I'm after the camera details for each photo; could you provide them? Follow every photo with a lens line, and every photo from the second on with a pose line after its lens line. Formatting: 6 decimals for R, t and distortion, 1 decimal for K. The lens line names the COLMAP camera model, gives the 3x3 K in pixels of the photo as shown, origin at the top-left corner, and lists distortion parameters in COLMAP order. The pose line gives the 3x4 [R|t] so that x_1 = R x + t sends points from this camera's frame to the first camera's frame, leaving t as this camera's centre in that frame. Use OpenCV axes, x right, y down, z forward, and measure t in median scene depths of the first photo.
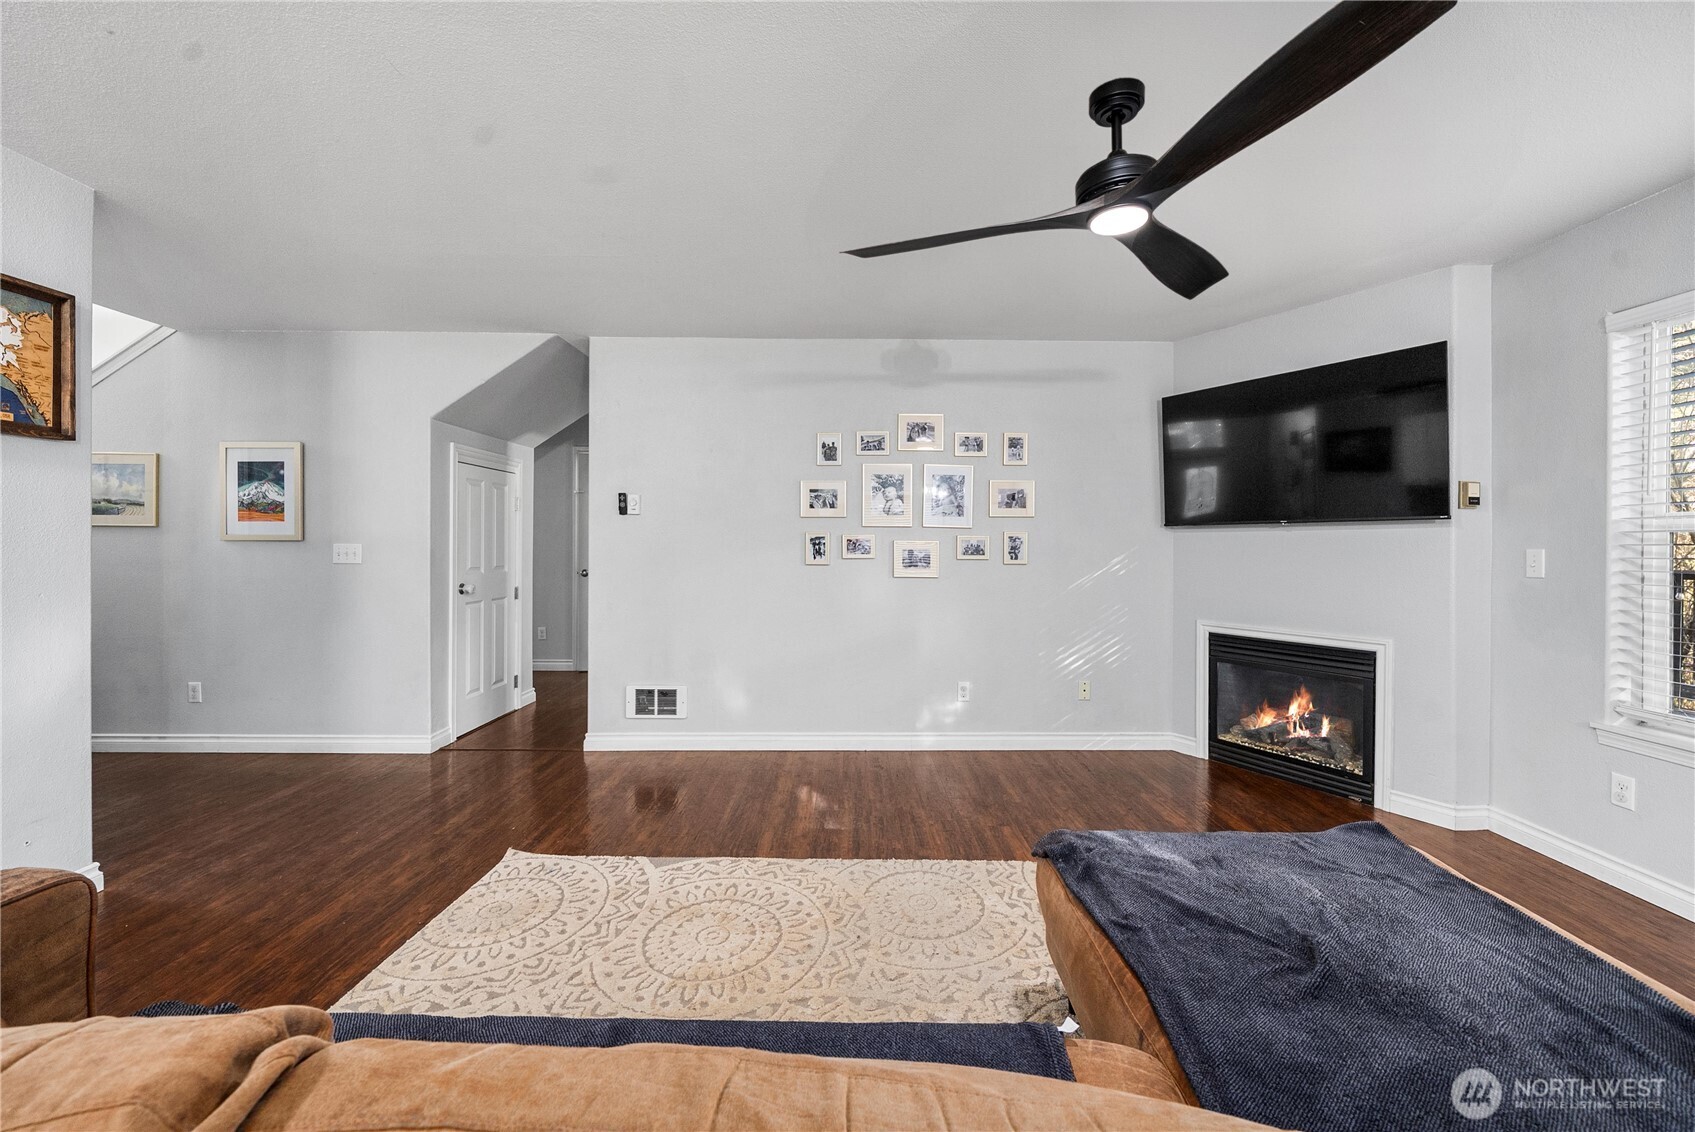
lens RADIAL K [[655.3, 0, 867.0], [0, 655.3, 546.9], [0, 0, 1]] dist [-0.002561, -0.000075]
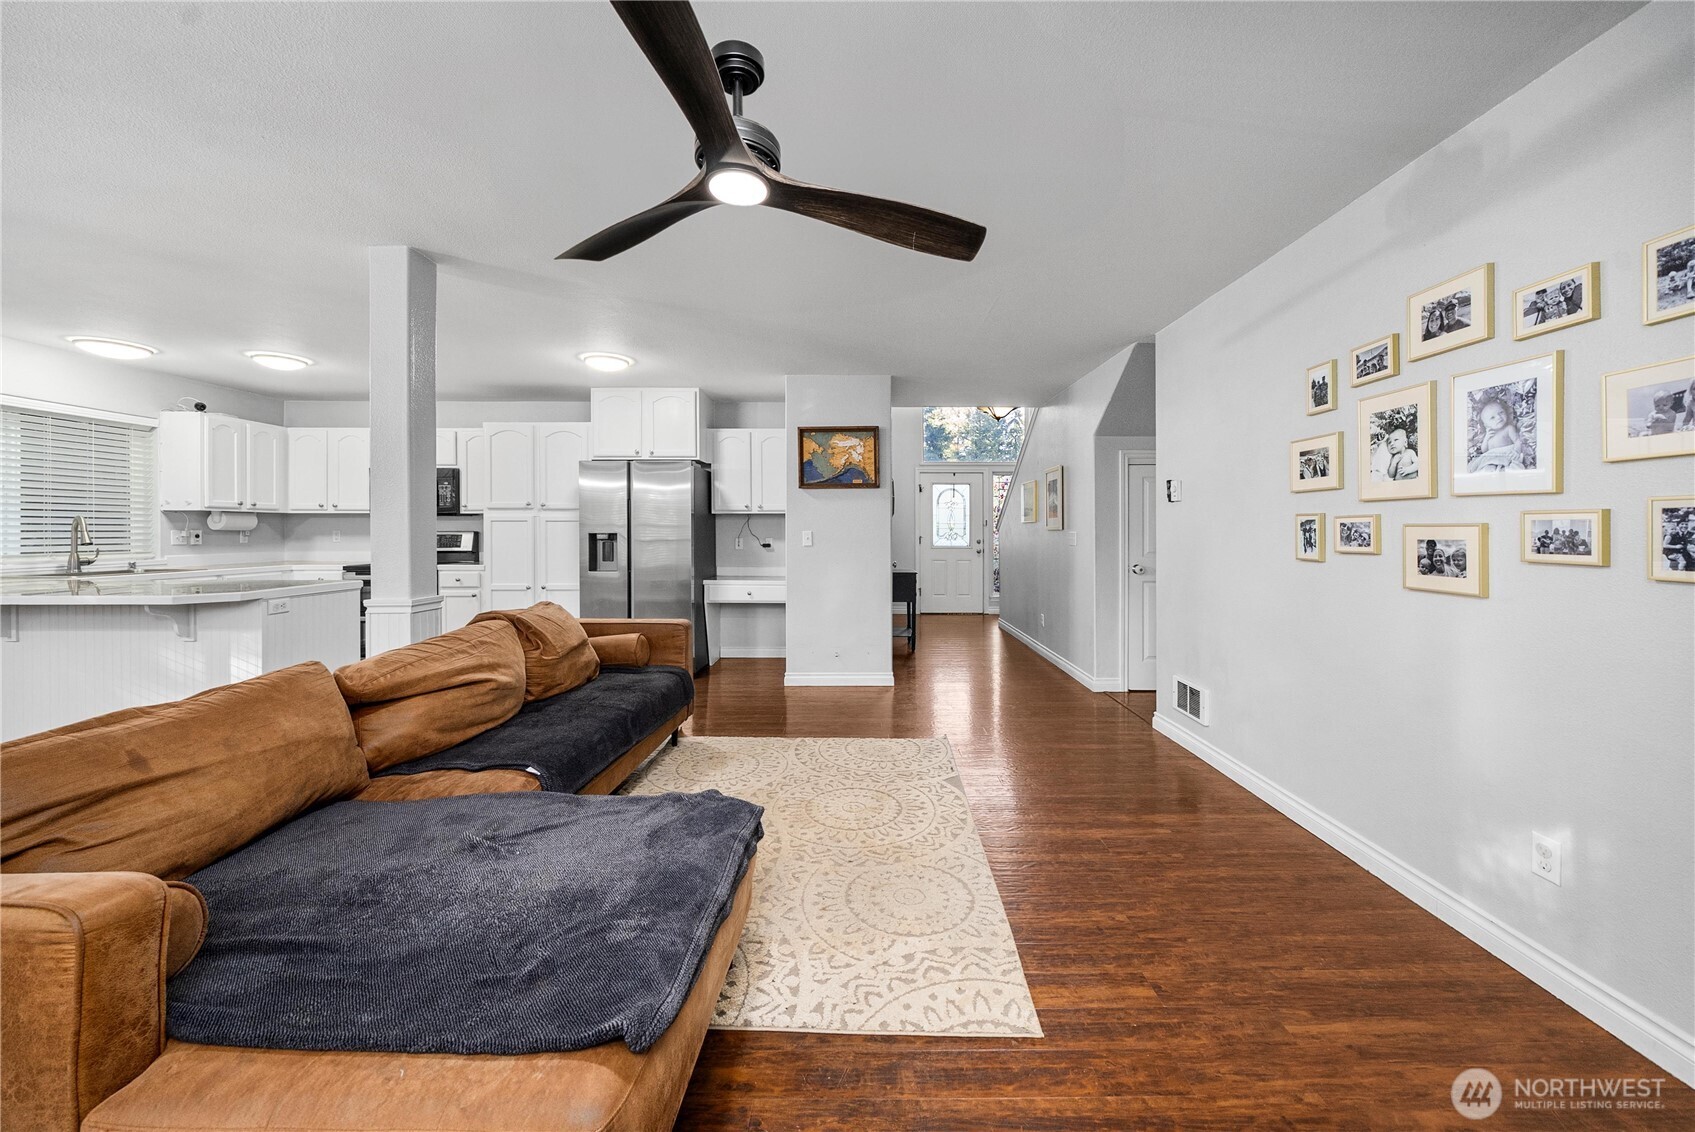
lens RADIAL K [[630.4, 0, 861.5], [0, 630.4, 531.0], [0, 0, 1]] dist [-0.001474, 0.000298]
pose [[-0.014688, -0.003061, -0.999887, 0.592211], [-0.003072, 0.999991, -0.003016, -0.000364], [0.999887, 0.003027, -0.014697, 0.541623]]
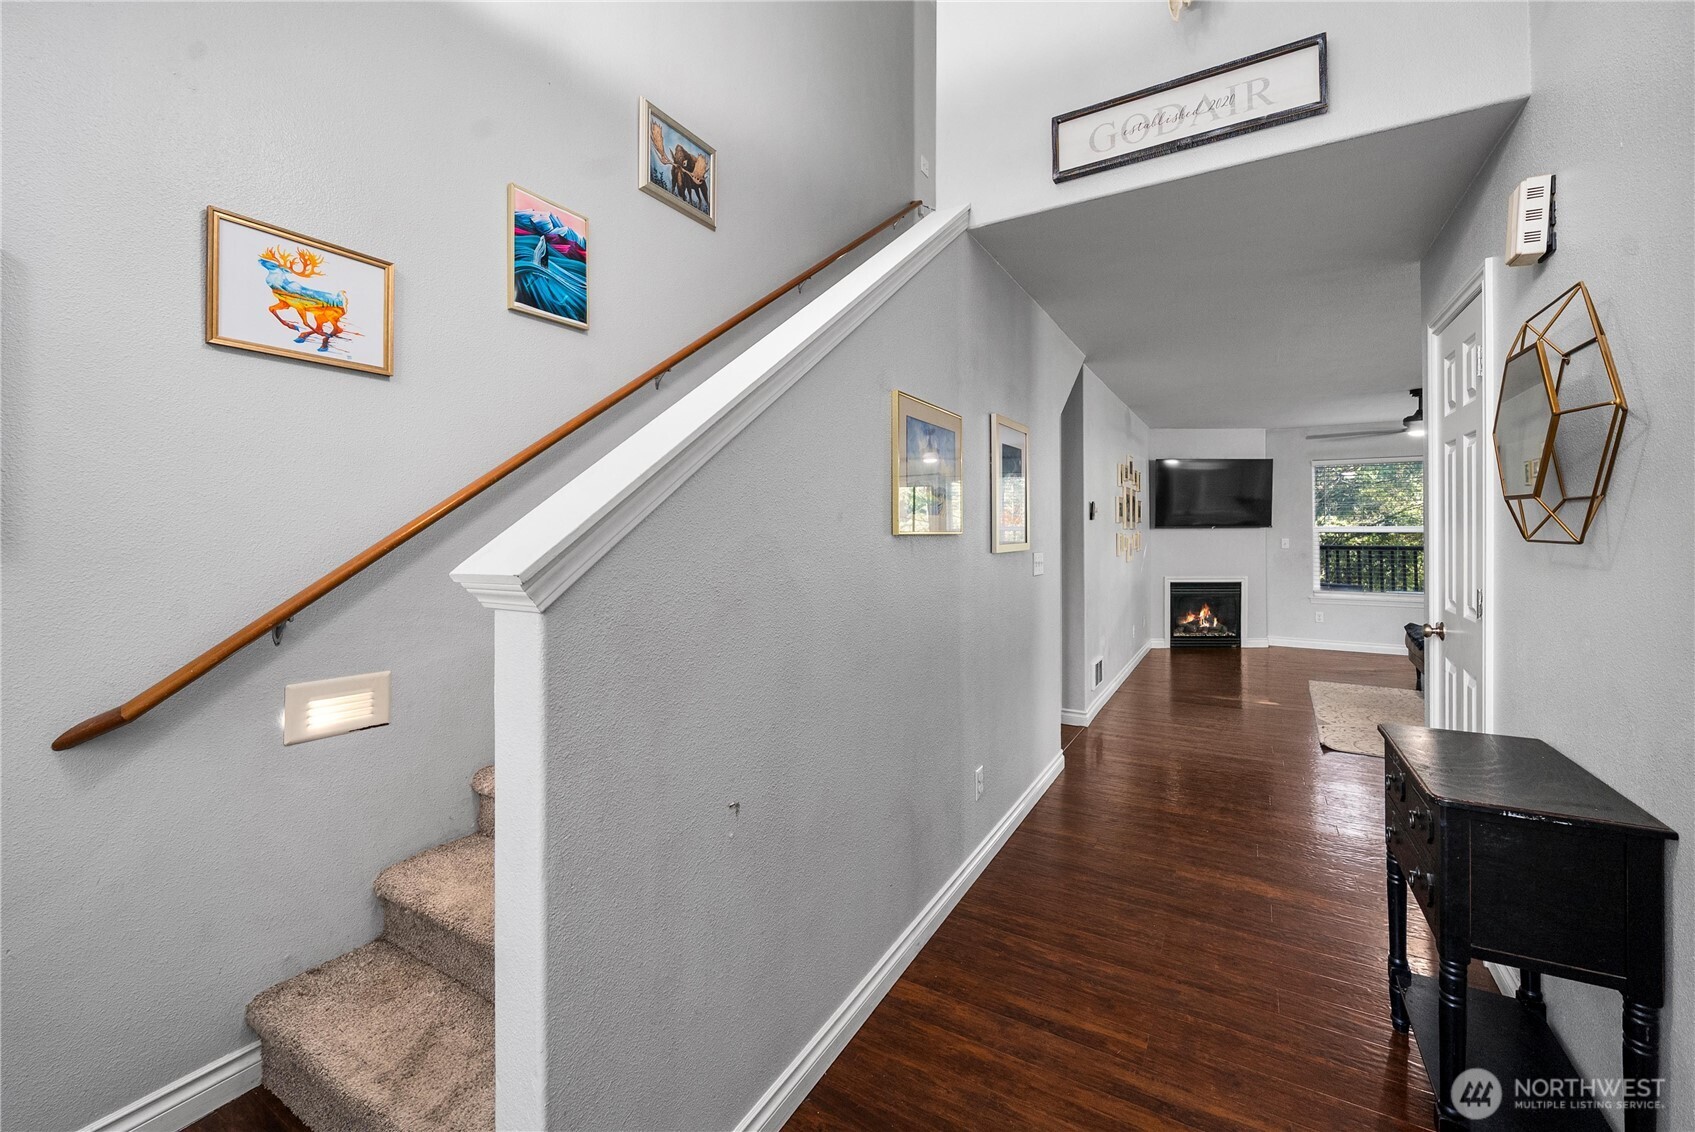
lens RADIAL K [[655.3, 0, 853.0], [0, 655.3, 533.3], [0, 0, 1]] dist [-0.002561, -0.000075]
pose [[0.518283, -0.000363, 0.855209, -1.577645], [0.008646, 0.999951, -0.004816, -0.014308], [-0.855166, 0.009890, 0.518261, 0.767574]]
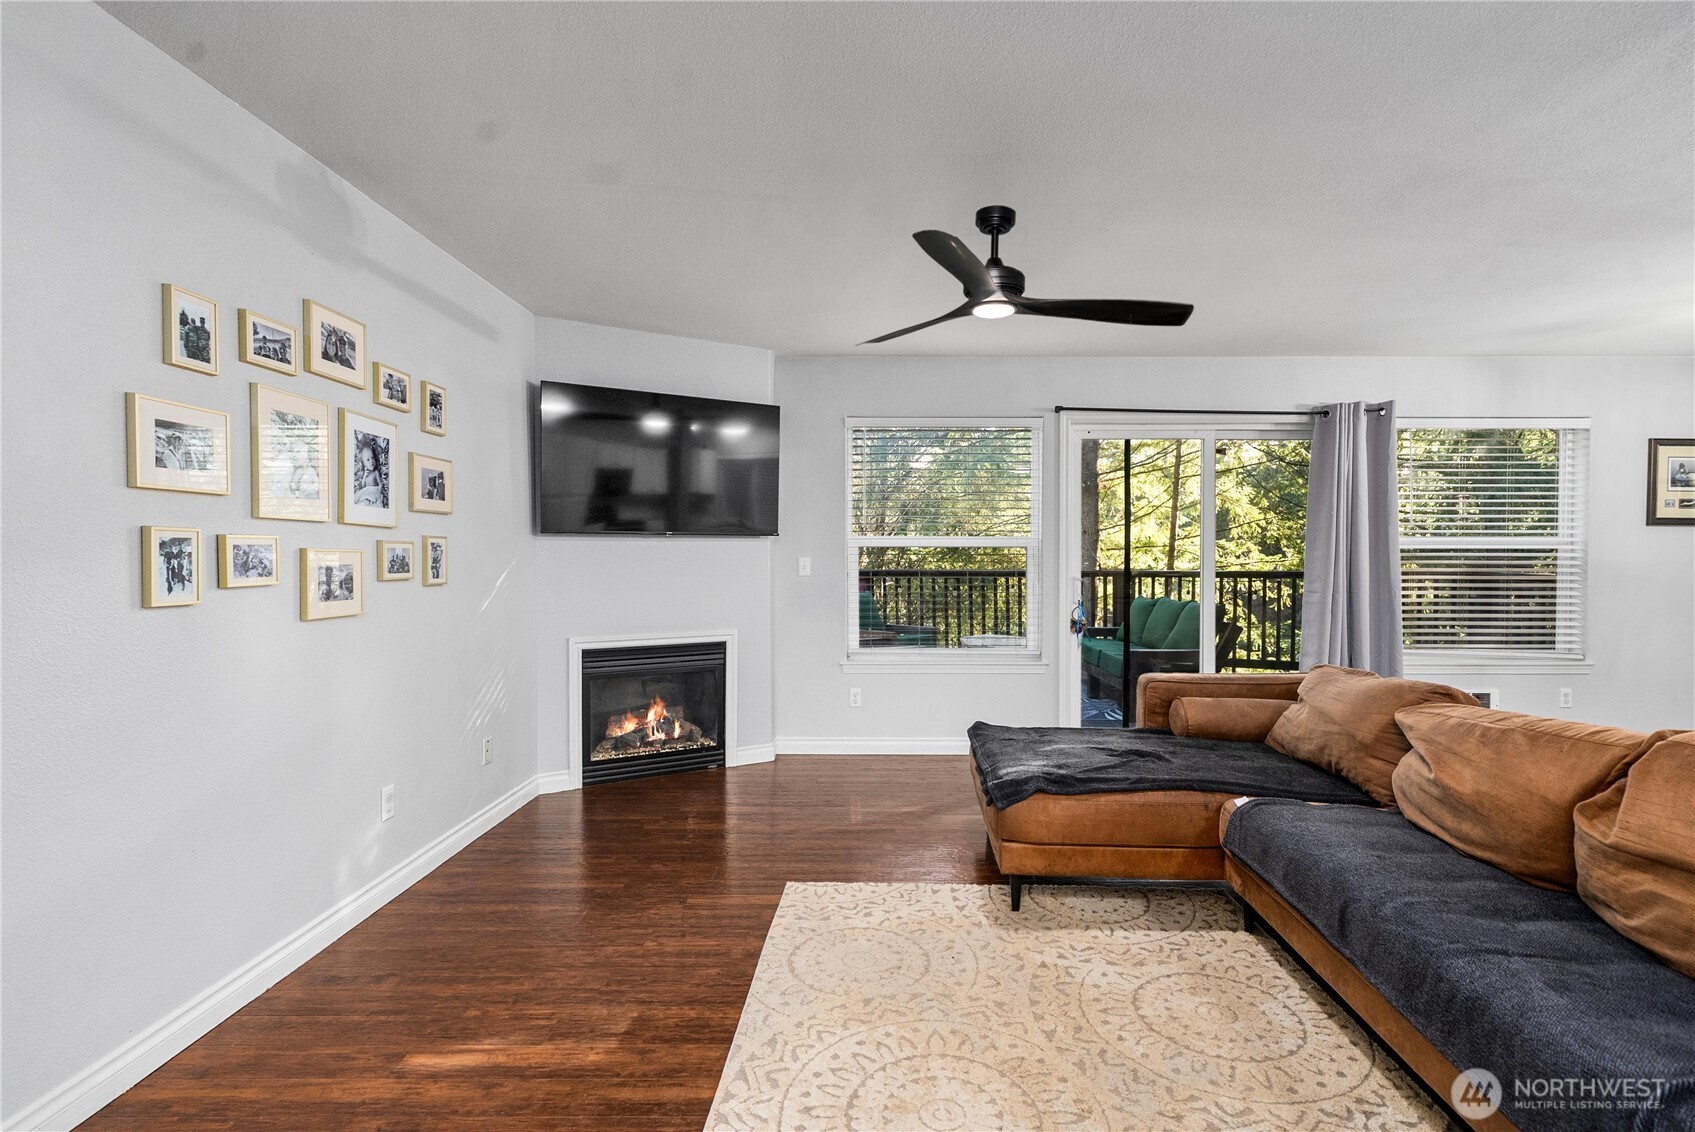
lens RADIAL K [[797.9, 0, 855.9], [0, 797.9, 571.1], [0, 0, 1]] dist [0.001036, 0.000023]
pose [[0.033885, -0.022914, 0.999163, -0.563433], [0.006341, 0.999722, 0.022712, -0.003355], [-0.999406, 0.005566, 0.034021, 0.555129]]
